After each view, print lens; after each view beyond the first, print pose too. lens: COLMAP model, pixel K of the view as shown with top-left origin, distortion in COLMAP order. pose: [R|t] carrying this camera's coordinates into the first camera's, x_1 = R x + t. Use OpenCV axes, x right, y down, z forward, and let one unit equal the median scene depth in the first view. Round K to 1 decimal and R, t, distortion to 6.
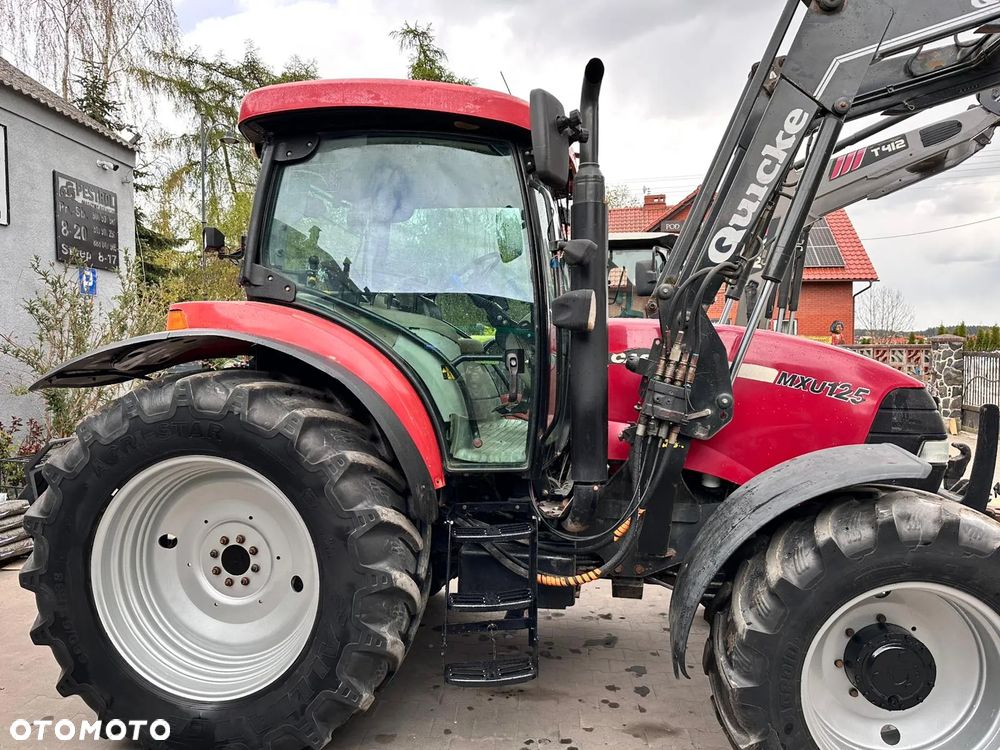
lens RADIAL K [[685.5, 0, 501.1], [0, 685.5, 379.2], [0, 0, 1]] dist [0.069210, -0.090660]
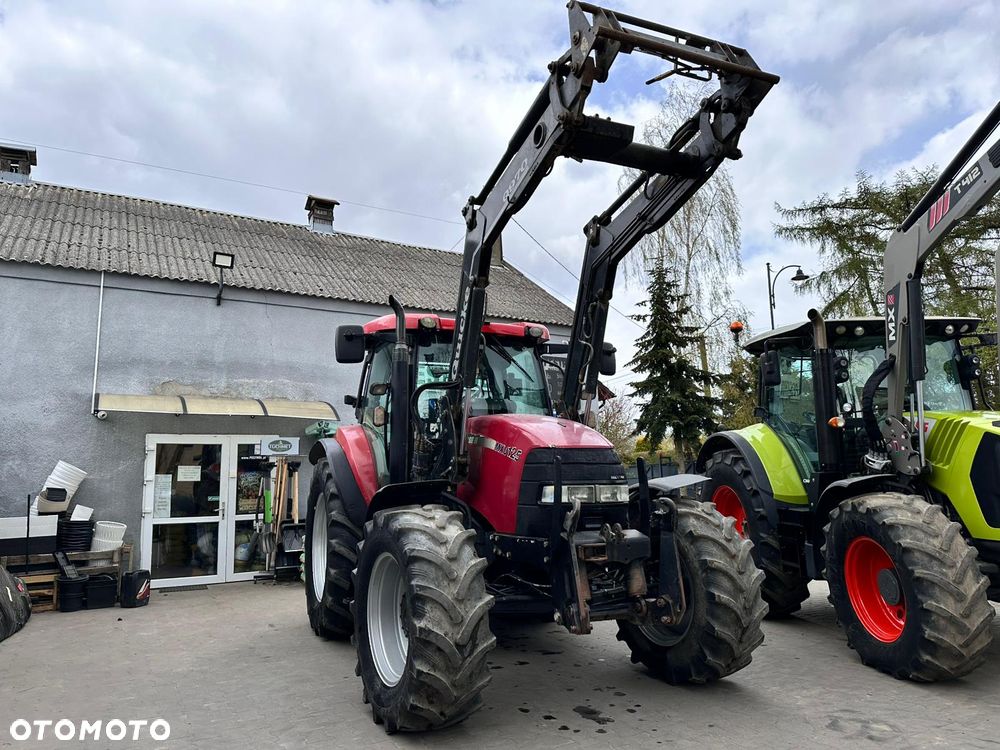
lens RADIAL K [[687.9, 0, 504.5], [0, 687.9, 370.9], [0, 0, 1]] dist [0.067802, -0.095206]
pose [[0.545140, -0.145912, -0.825549, 1.832568], [-0.016452, 0.982686, -0.184550, 0.122999], [0.838183, 0.114188, 0.533301, 0.197101]]
